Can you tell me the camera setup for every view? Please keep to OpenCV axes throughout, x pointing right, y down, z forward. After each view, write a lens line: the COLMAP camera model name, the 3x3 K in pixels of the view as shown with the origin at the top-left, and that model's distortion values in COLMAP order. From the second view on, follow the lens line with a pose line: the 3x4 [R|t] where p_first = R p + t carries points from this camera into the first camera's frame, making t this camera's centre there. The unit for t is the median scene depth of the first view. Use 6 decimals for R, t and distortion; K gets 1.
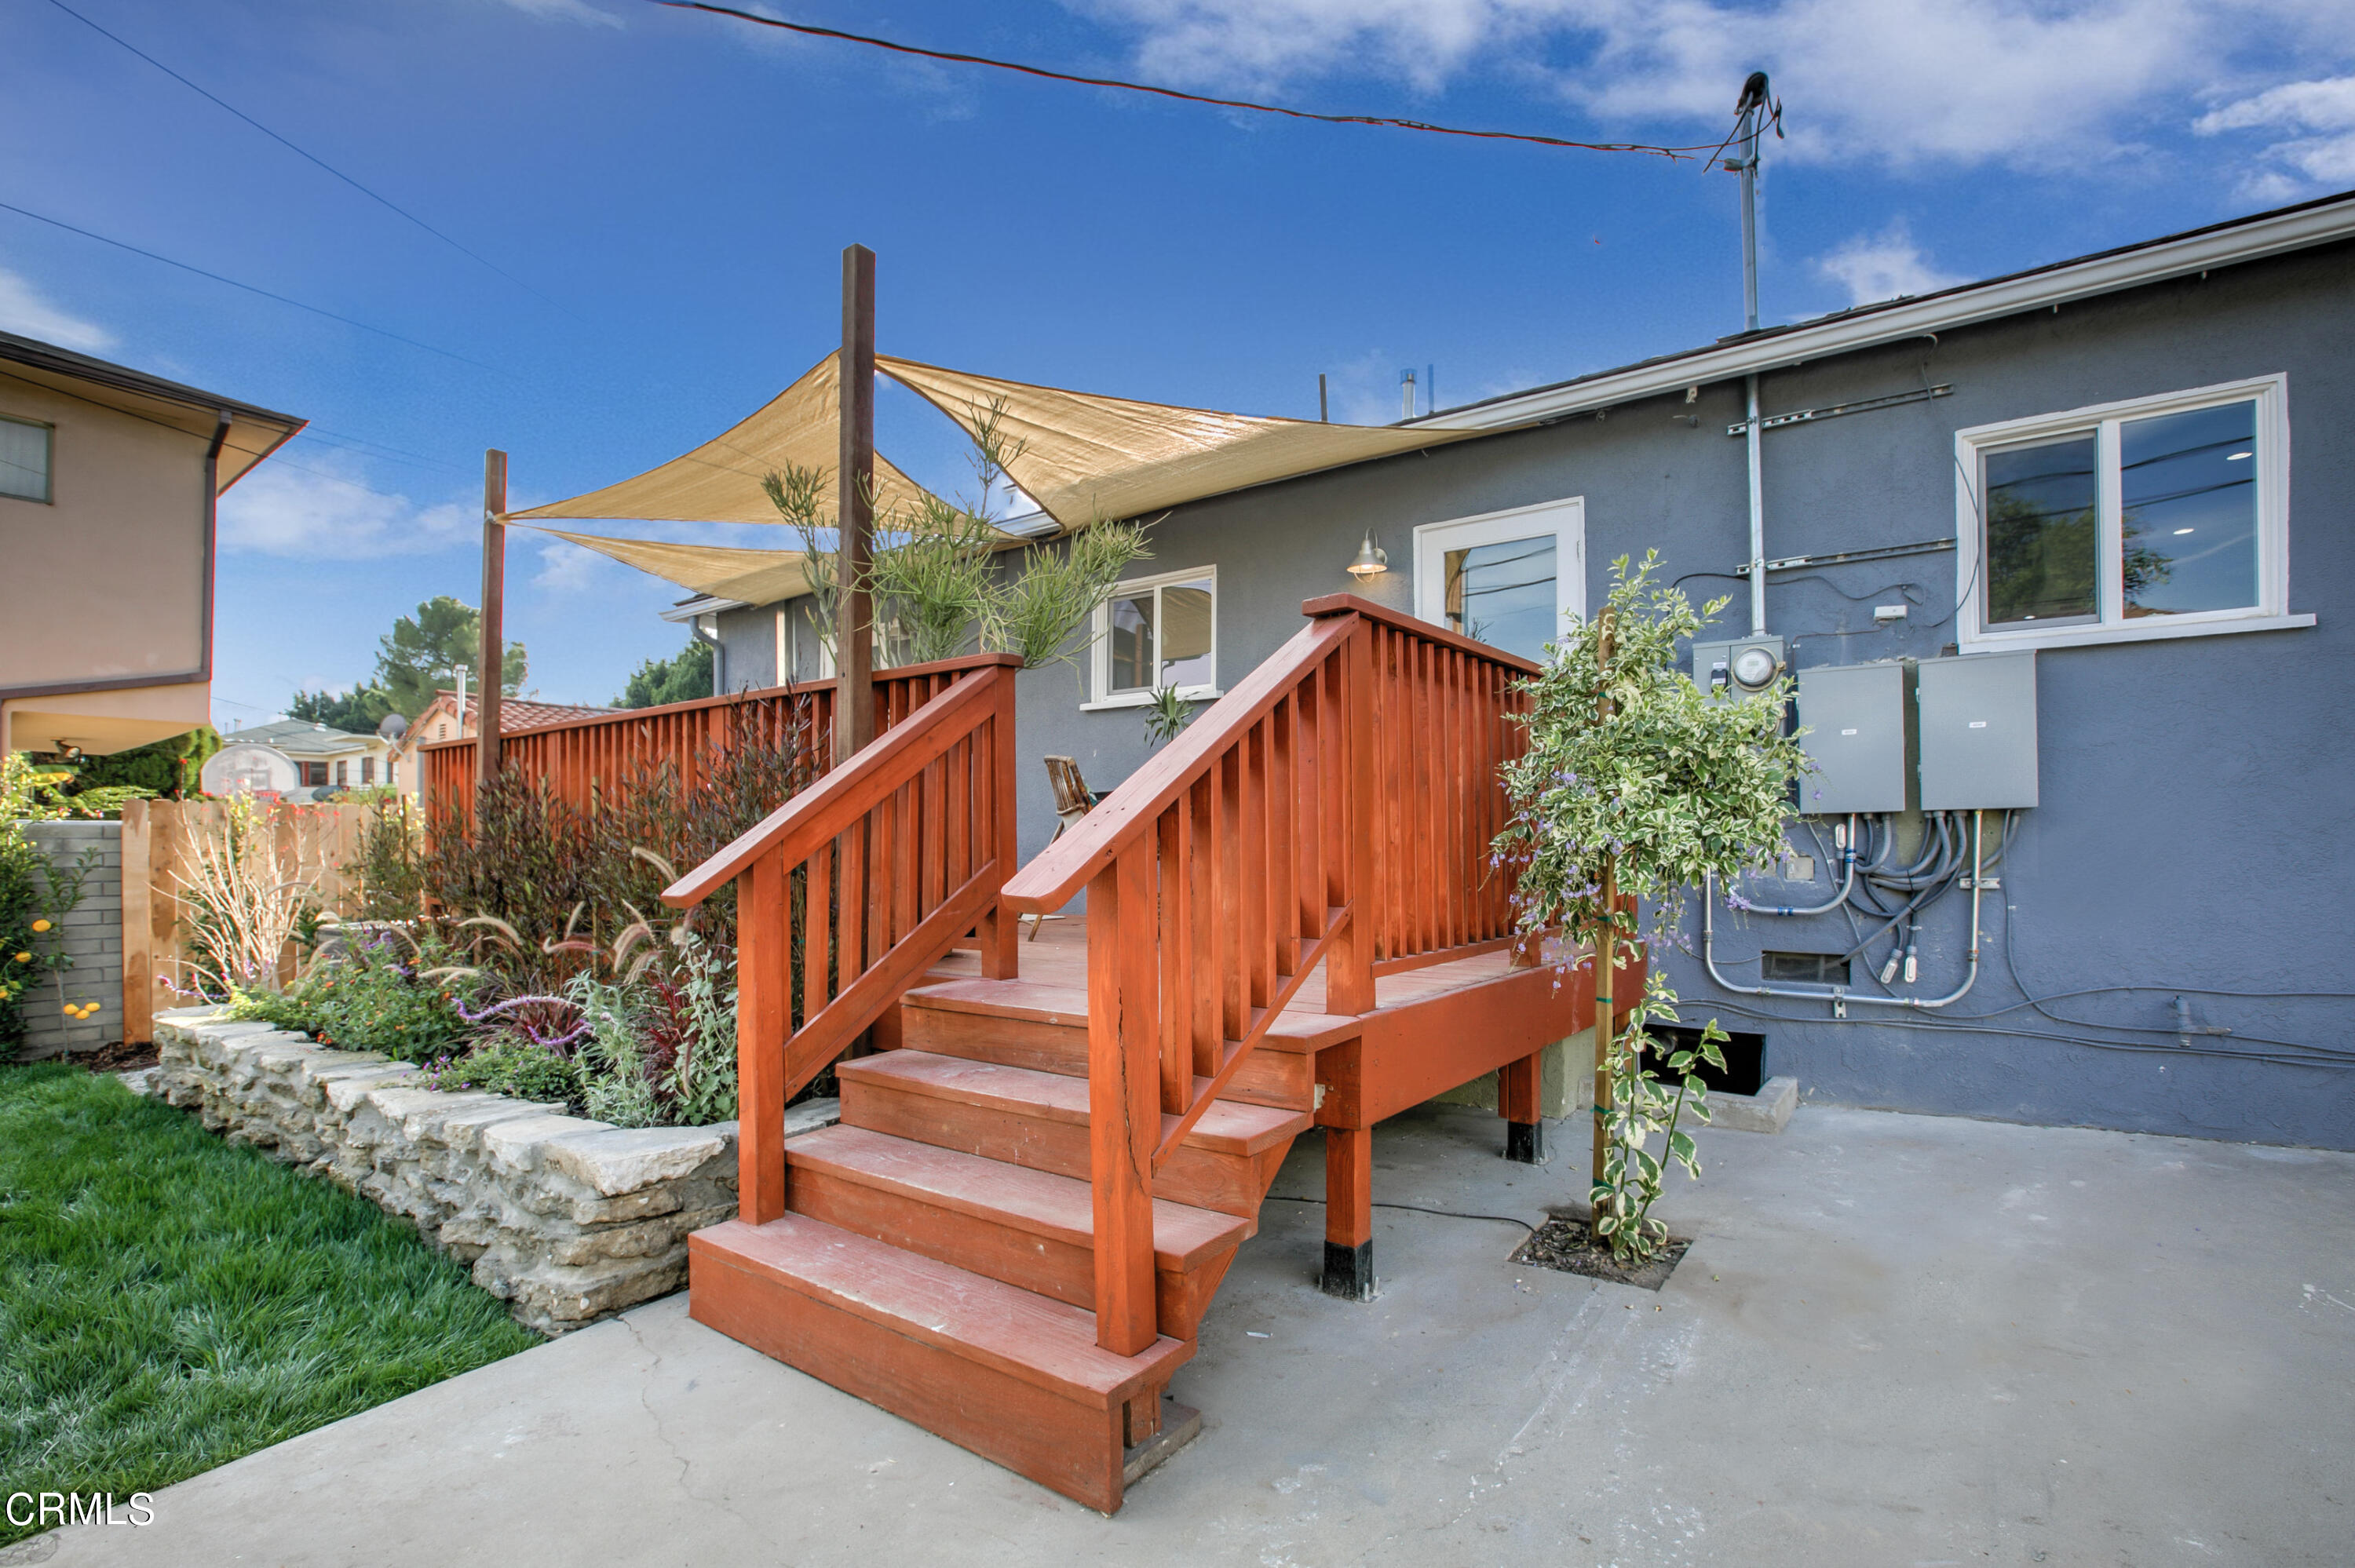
lens RADIAL K [[1074.9, 0, 1170.5], [0, 1074.9, 828.8], [0, 0, 1]] dist [-0.024570, 0.000053]
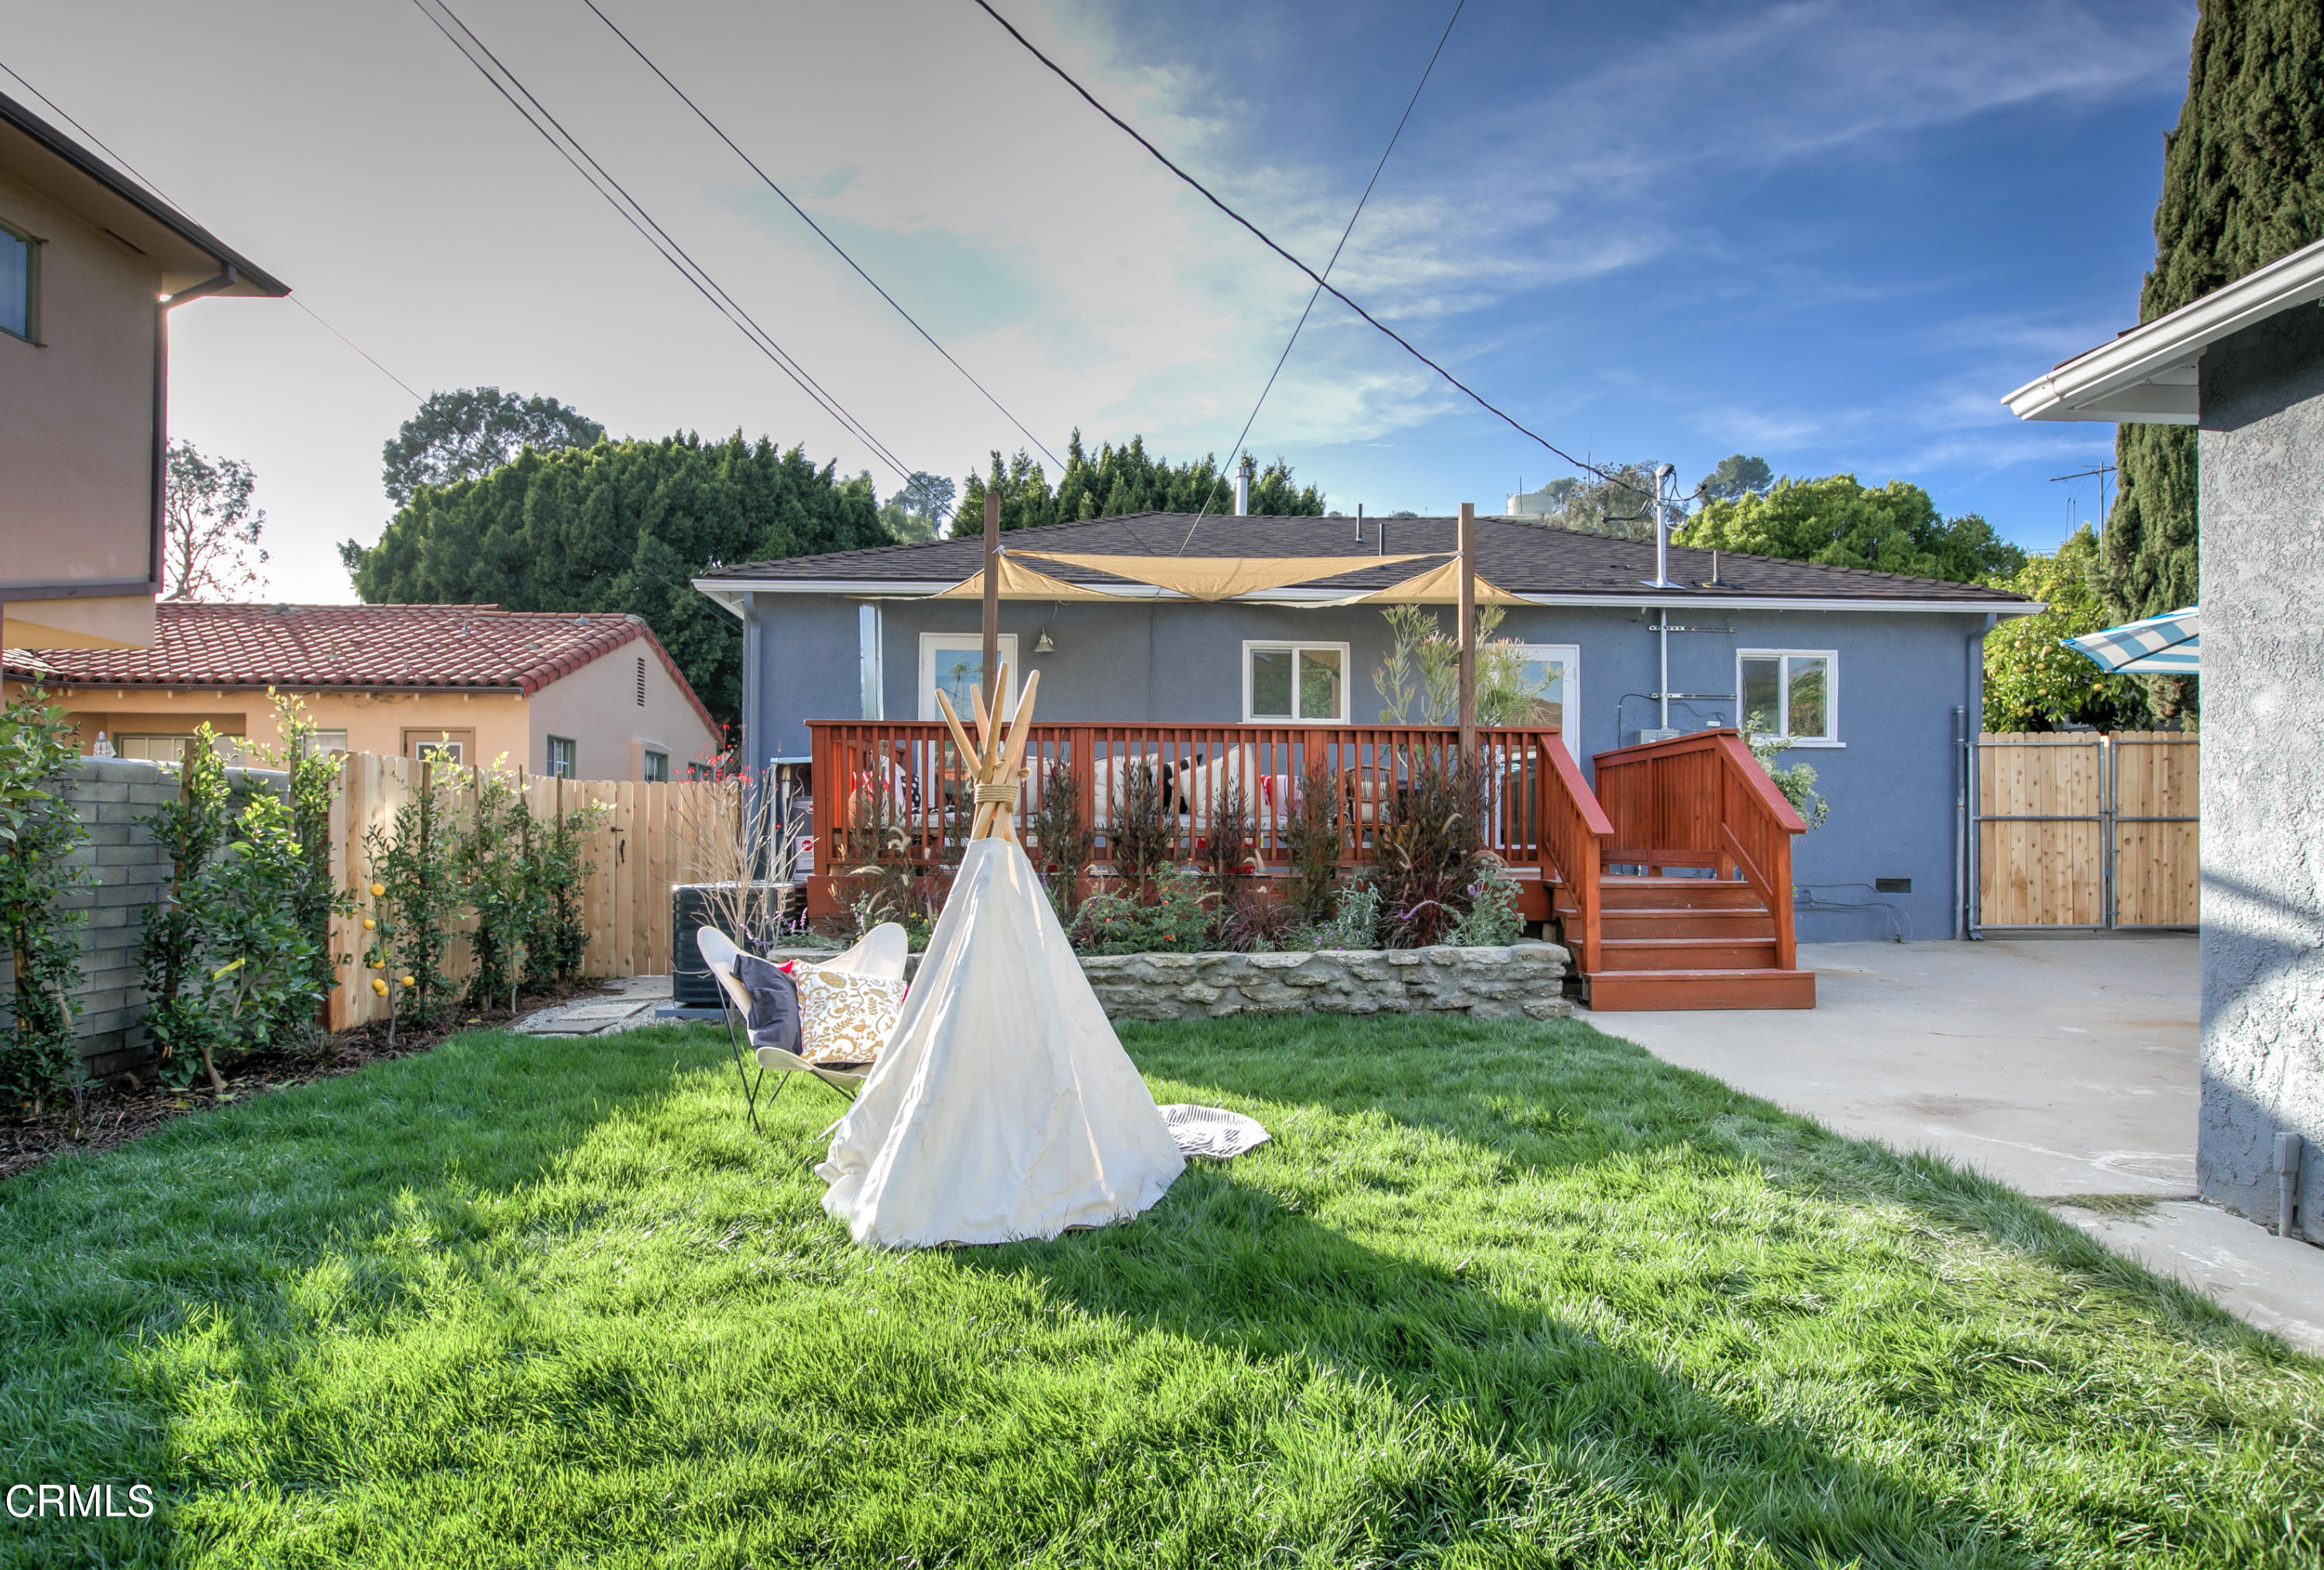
lens RADIAL K [[1380.1, 0, 1158.1], [0, 1380.1, 840.8], [0, 0, 1]] dist [-0.059427, 0.056278]
pose [[0.782651, 0.011641, 0.622352, -1.916455], [-0.016408, 0.999864, 0.001932, 0.050999], [-0.622244, -0.011723, 0.782735, -0.499070]]
